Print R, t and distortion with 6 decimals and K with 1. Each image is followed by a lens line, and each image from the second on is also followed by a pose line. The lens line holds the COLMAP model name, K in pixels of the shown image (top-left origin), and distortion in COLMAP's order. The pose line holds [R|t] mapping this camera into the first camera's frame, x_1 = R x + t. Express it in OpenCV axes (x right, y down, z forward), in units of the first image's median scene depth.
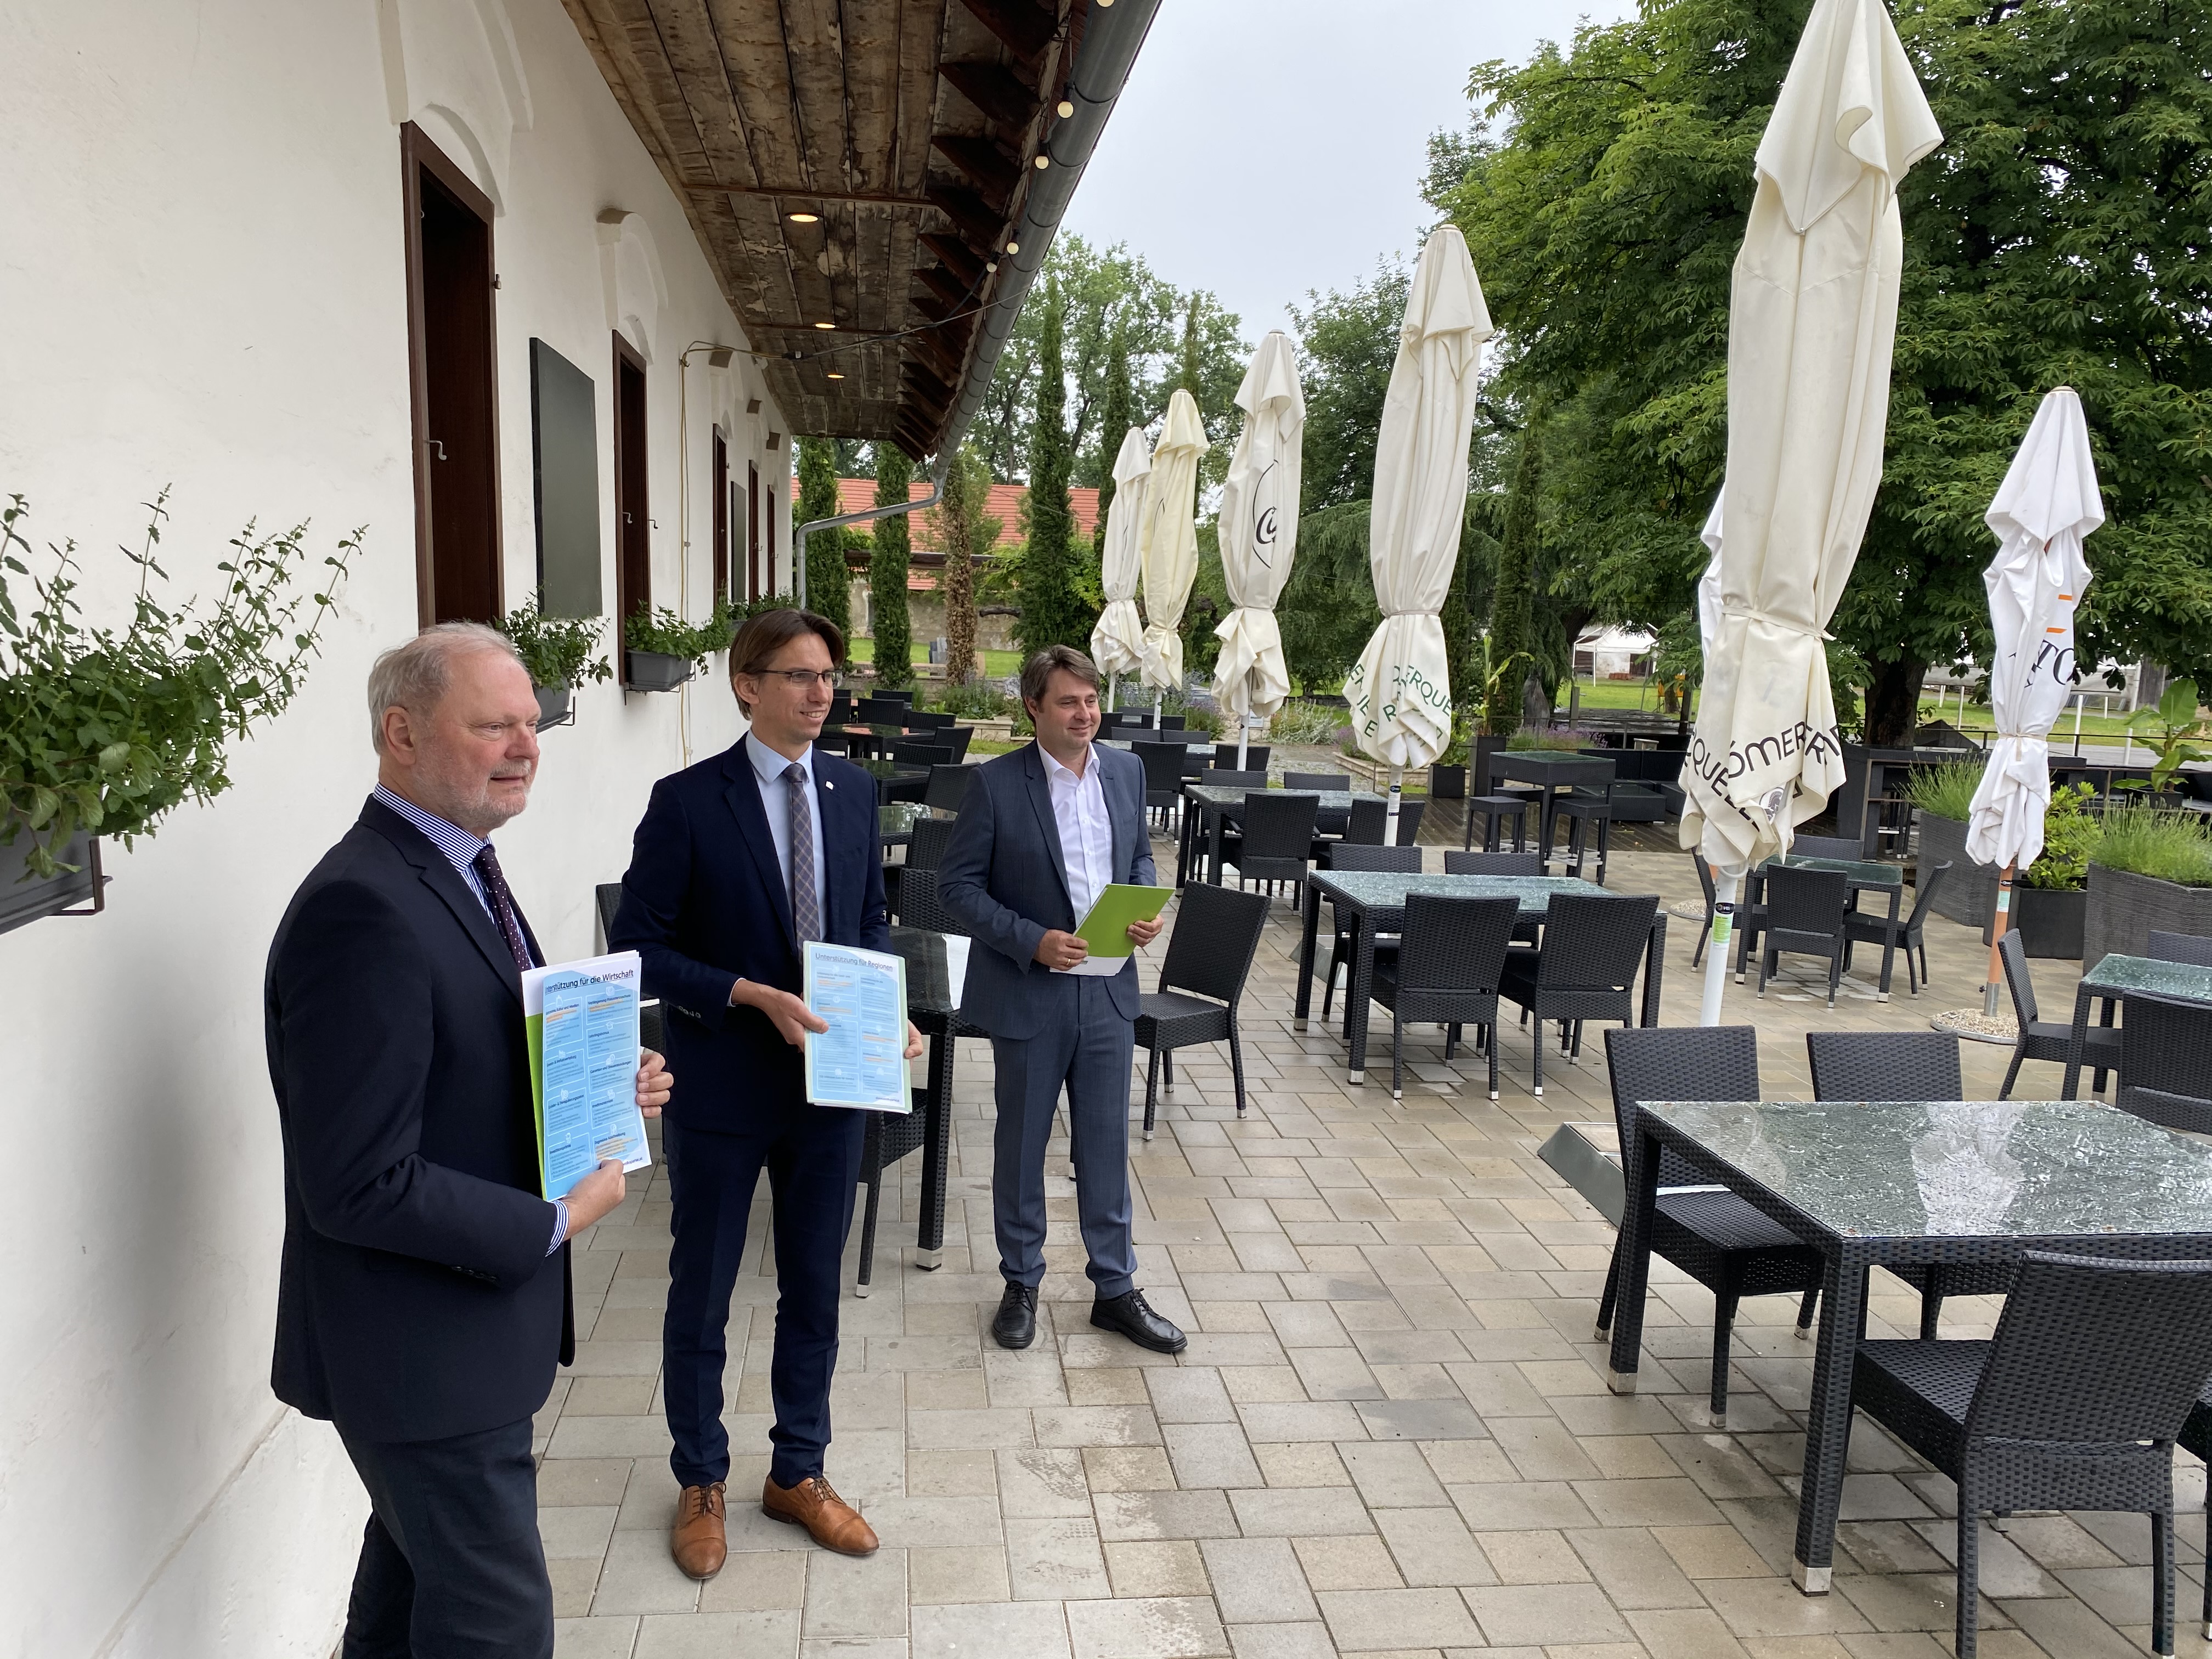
lens RADIAL K [[1667.7, 0, 1106.0], [0, 1667.7, 829.5], [0, 0, 1]] dist [-0.003764, -0.003197]
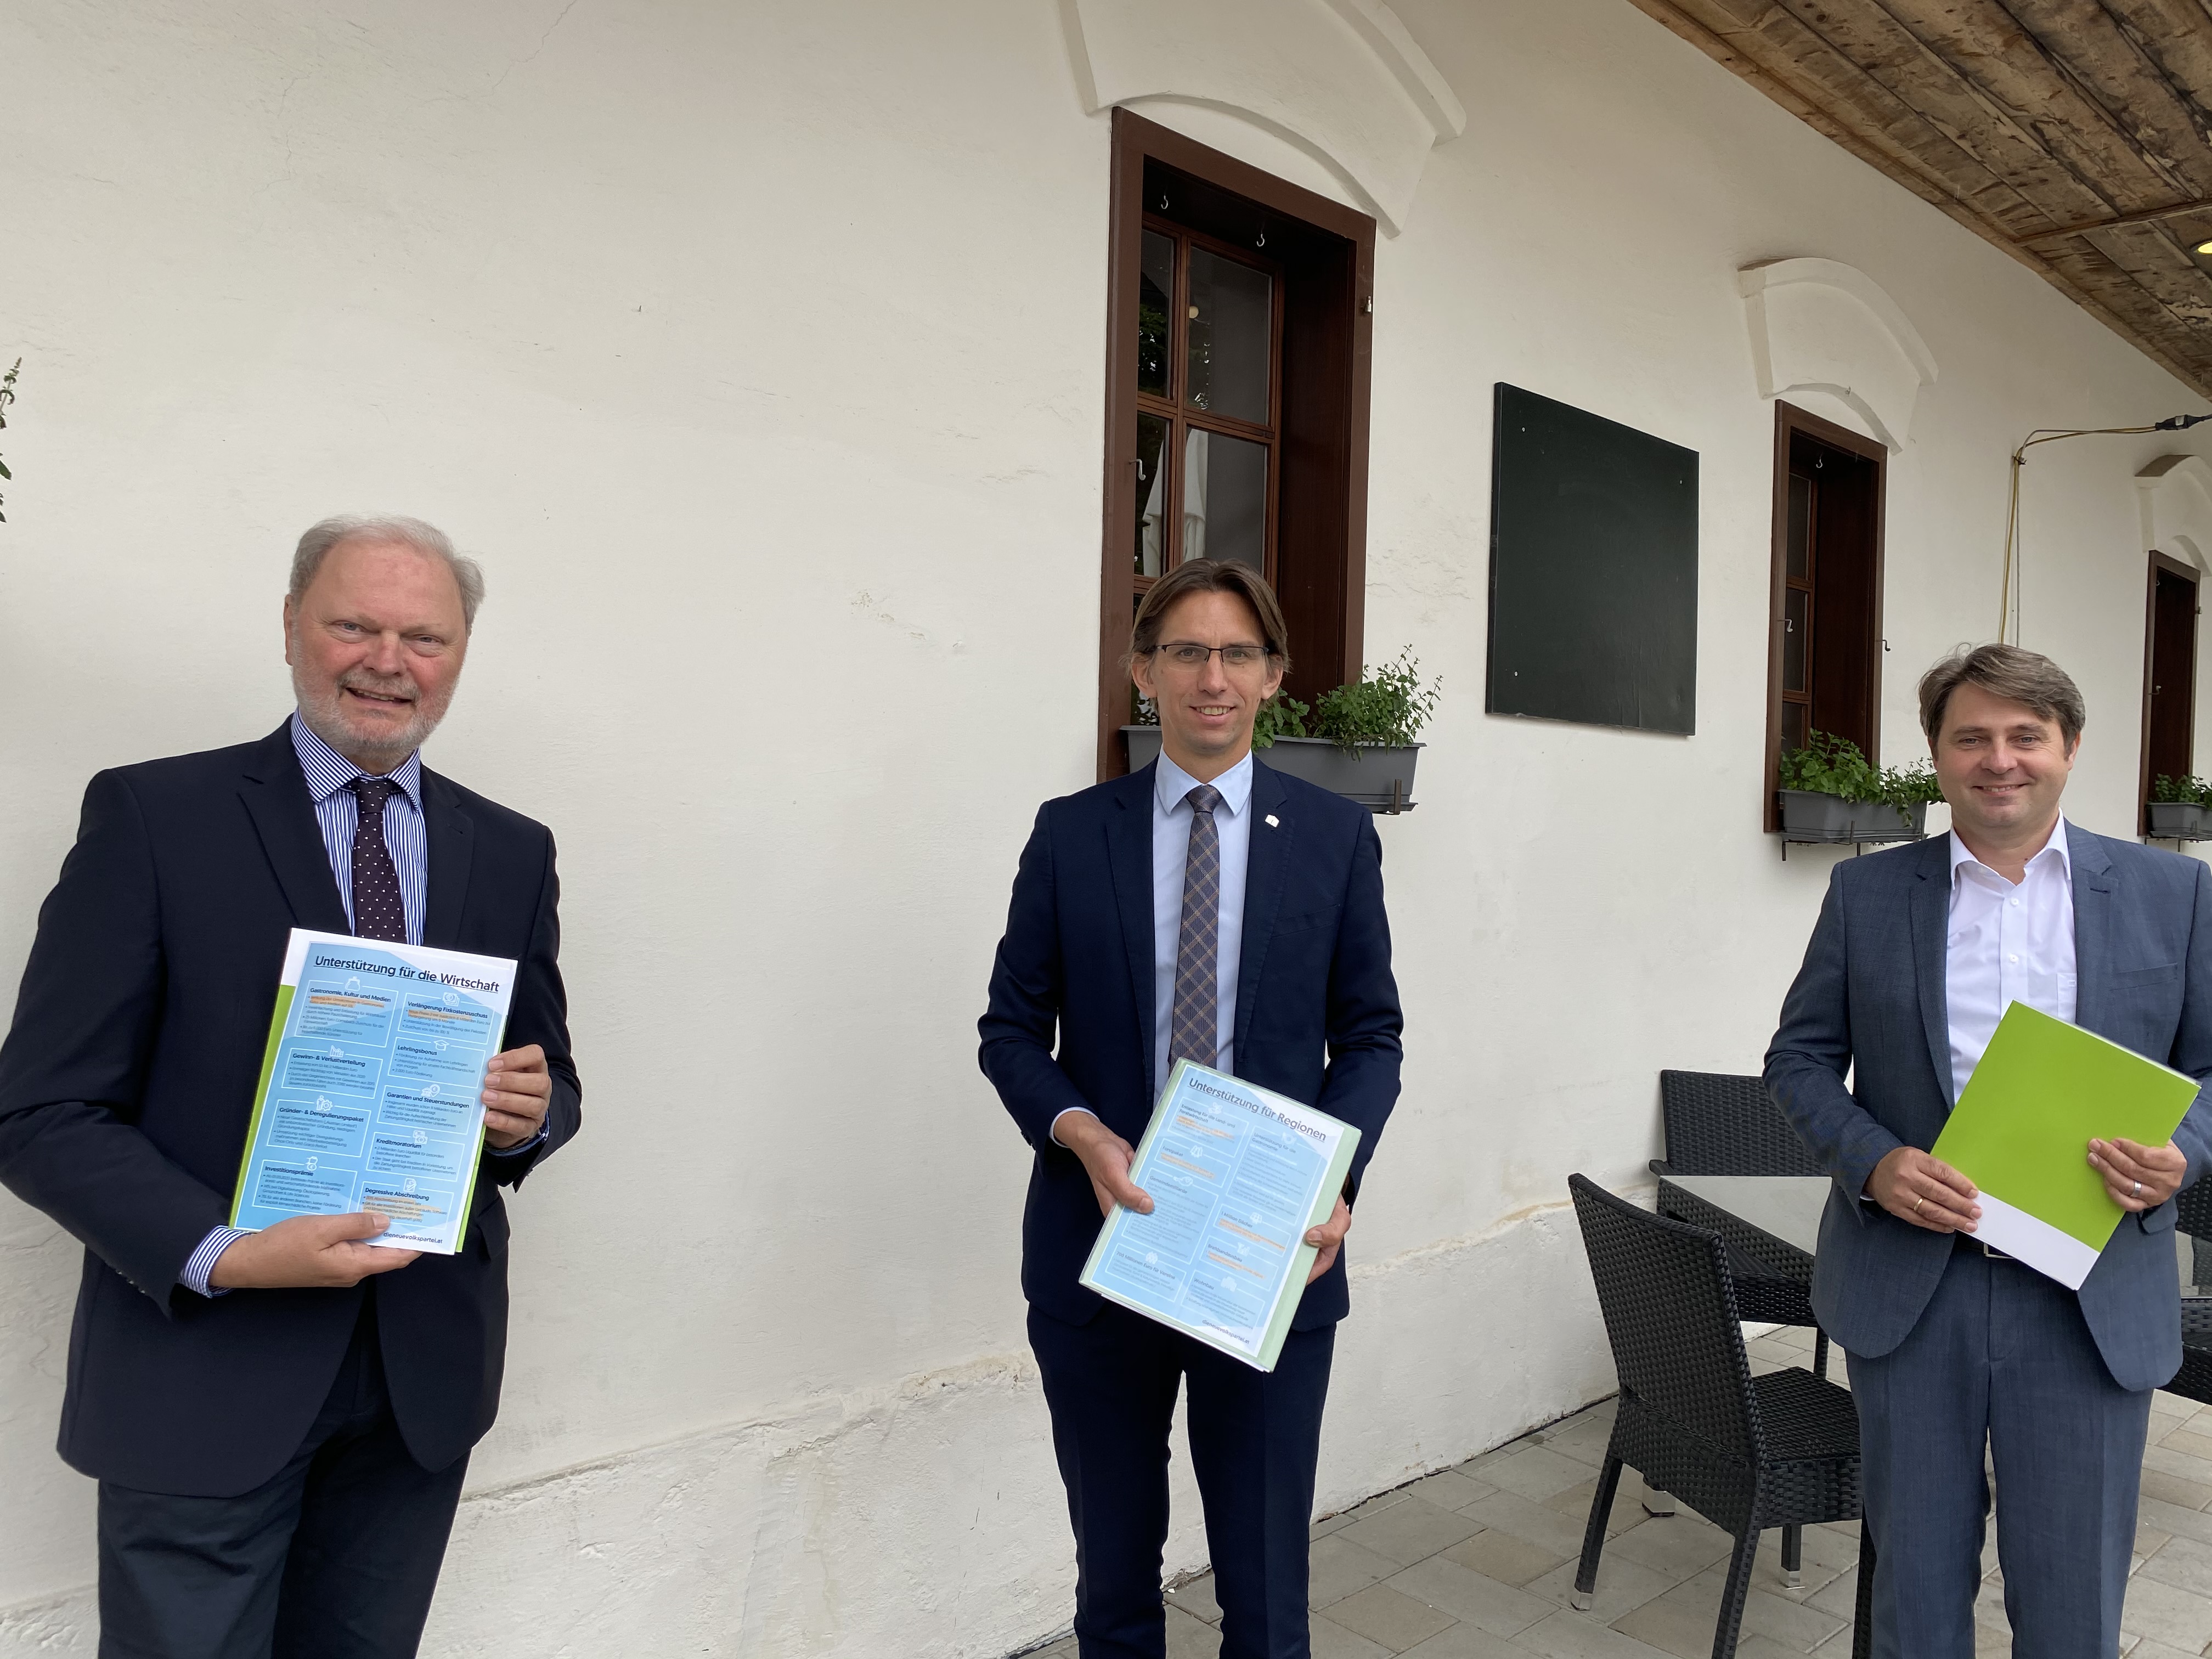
lens RADIAL K [[1667.7, 0, 1106.0], [0, 1667.7, 829.5], [0, 0, 1]] dist [-0.003764, -0.003197]
pose [[0.615270, -0.017796, -0.788115, 0.234200], [-0.092888, 0.991144, -0.094897, 0.032054], [0.782824, 0.131594, 0.608169, 0.440973]]
